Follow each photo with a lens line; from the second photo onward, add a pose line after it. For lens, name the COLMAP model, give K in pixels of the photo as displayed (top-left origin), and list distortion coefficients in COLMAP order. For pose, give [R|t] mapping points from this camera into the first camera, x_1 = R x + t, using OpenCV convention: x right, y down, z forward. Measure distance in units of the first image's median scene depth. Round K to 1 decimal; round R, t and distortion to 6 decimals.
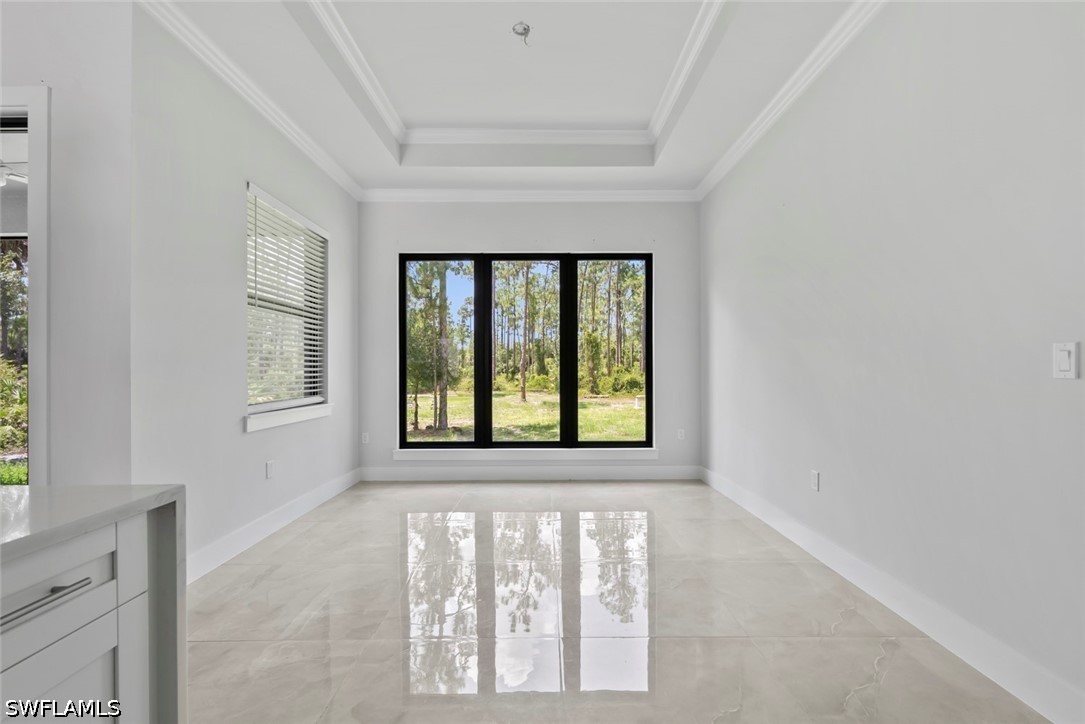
lens RADIAL K [[480.3, 0, 541.9], [0, 480.3, 363.2], [0, 0, 1]] dist [-0.001361, 0.001235]
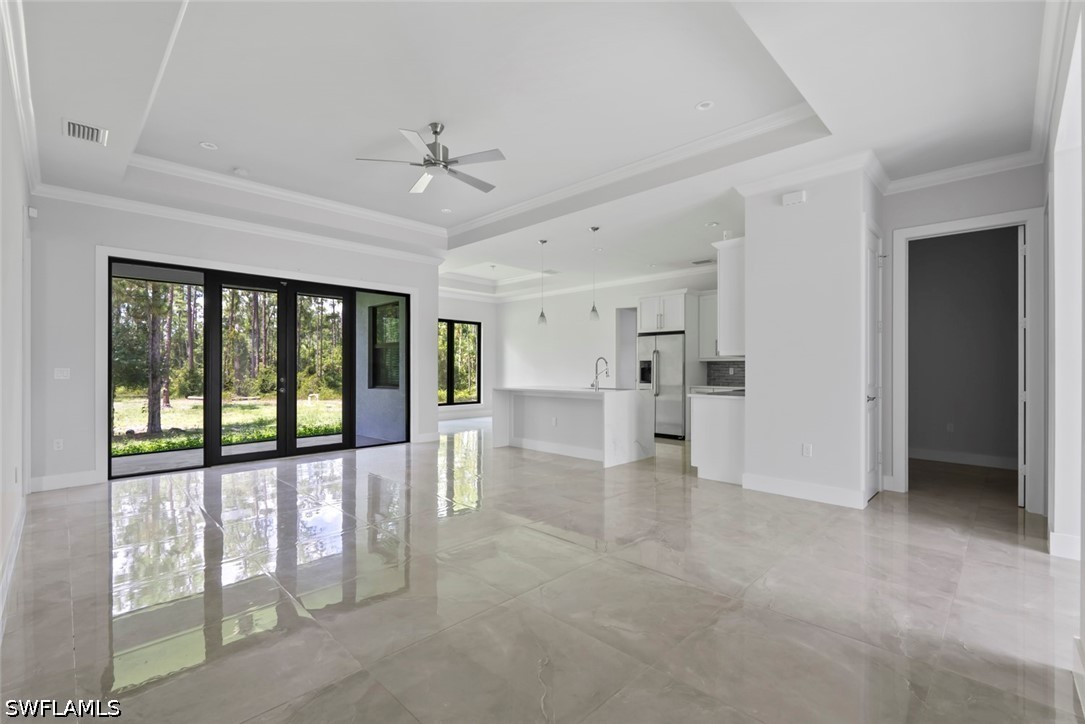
lens RADIAL K [[480.3, 0, 533.9], [0, 480.3, 365.6], [0, 0, 1]] dist [-0.001361, 0.001235]
pose [[0.717611, 0.009152, 0.696384, -1.234311], [-0.010448, 0.999943, -0.002375, -0.012101], [-0.696366, -0.005572, 0.717666, -0.896136]]
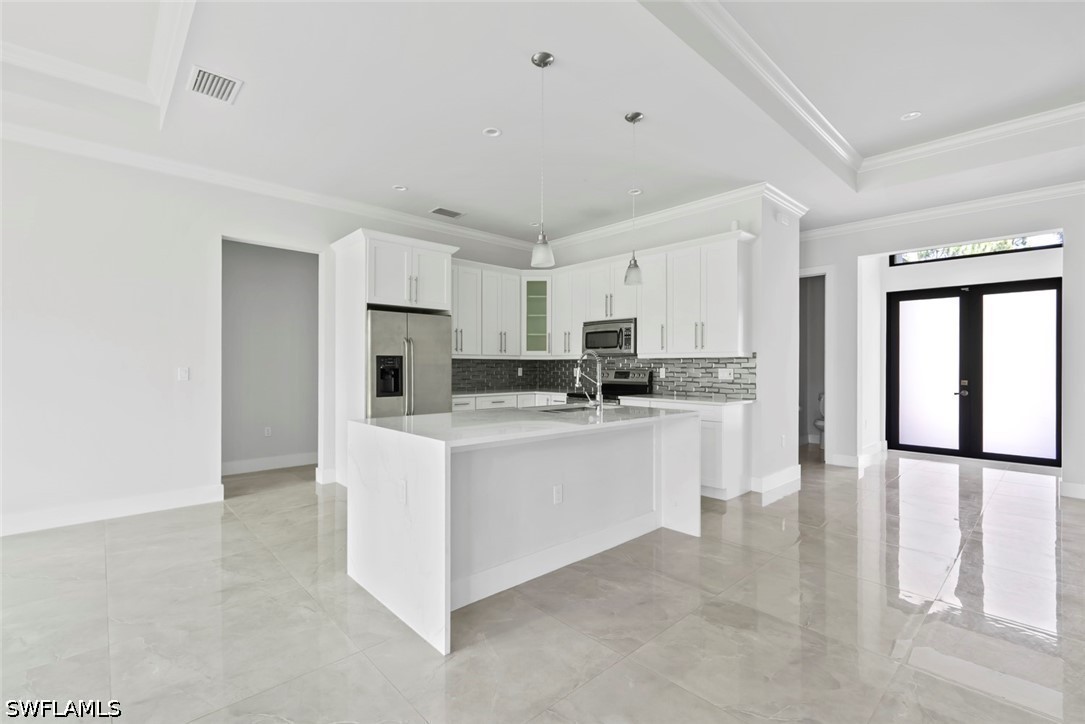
lens RADIAL K [[480.3, 0, 544.5], [0, 480.3, 366.7], [0, 0, 1]] dist [-0.001361, 0.001235]
pose [[-0.671668, 0.000214, 0.740852, -0.696290], [-0.005159, 0.999974, -0.004966, -0.012995], [-0.740834, -0.007157, -0.671650, 0.390179]]
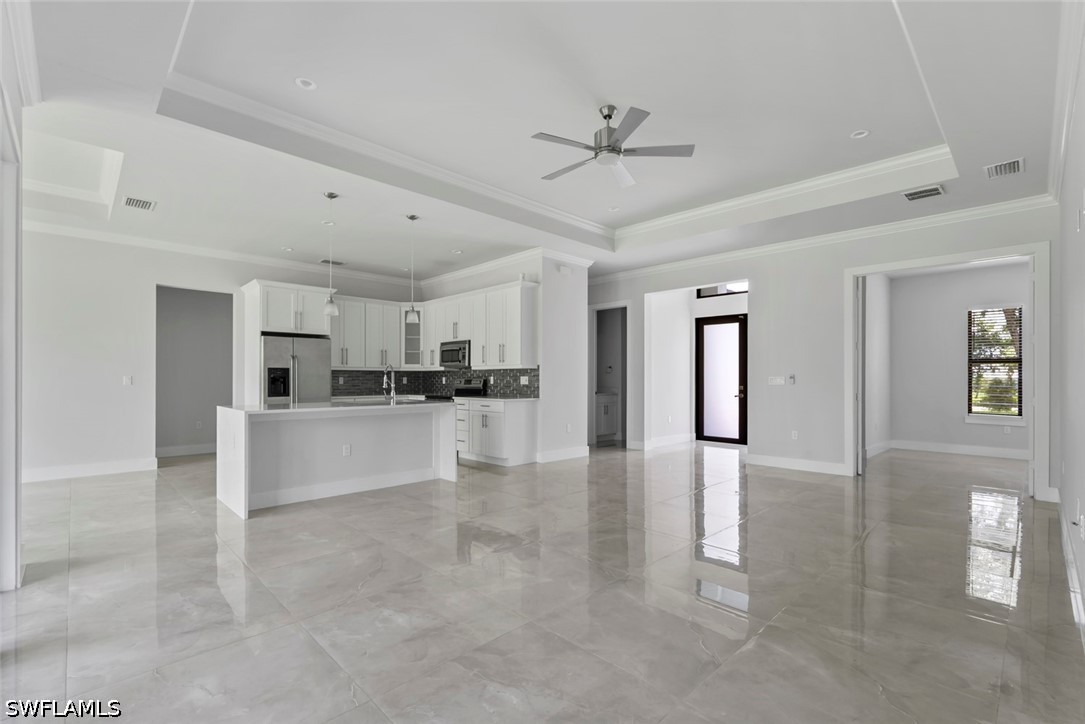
lens RADIAL K [[480.3, 0, 543.4], [0, 480.3, 377.7], [0, 0, 1]] dist [-0.001361, 0.001235]
pose [[-0.690413, 0.004432, 0.723402, -1.242118], [-0.002656, 0.999959, -0.008661, -0.001182], [-0.723410, -0.007901, -0.690373, 0.372377]]
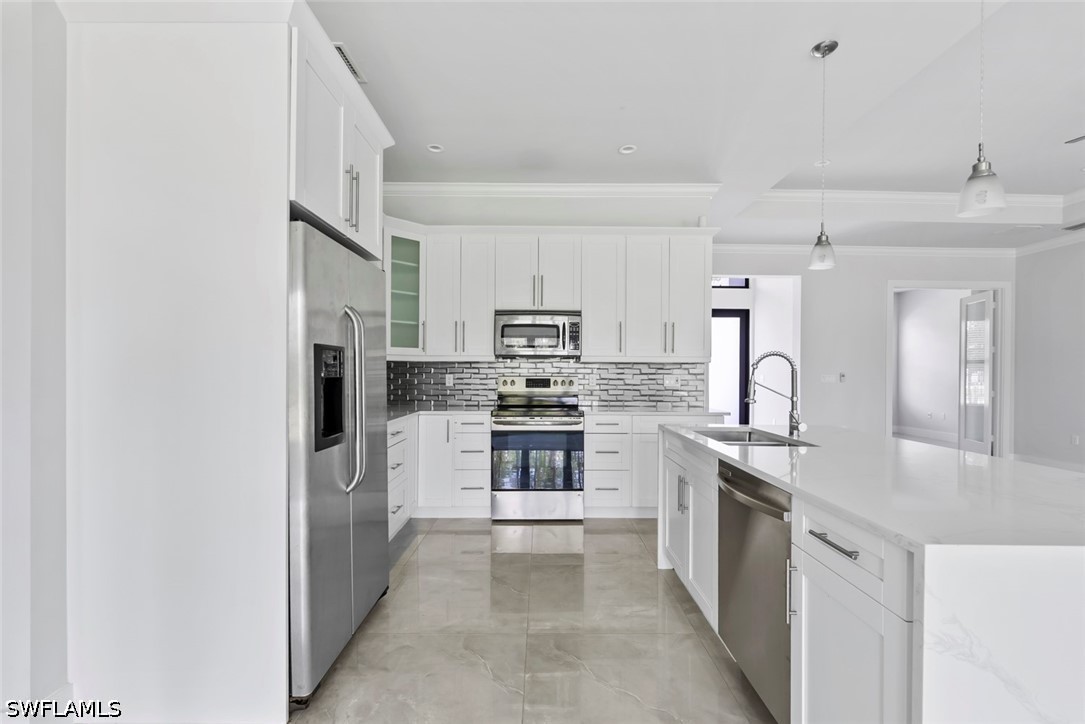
lens RADIAL K [[480.3, 0, 542.3], [0, 480.3, 373.0], [0, 0, 1]] dist [-0.001361, 0.001235]
pose [[-0.999957, -0.001956, 0.009101, -0.000204], [-0.001981, 0.999994, -0.002758, -0.016007], [-0.009096, -0.002776, -0.999955, 0.364987]]
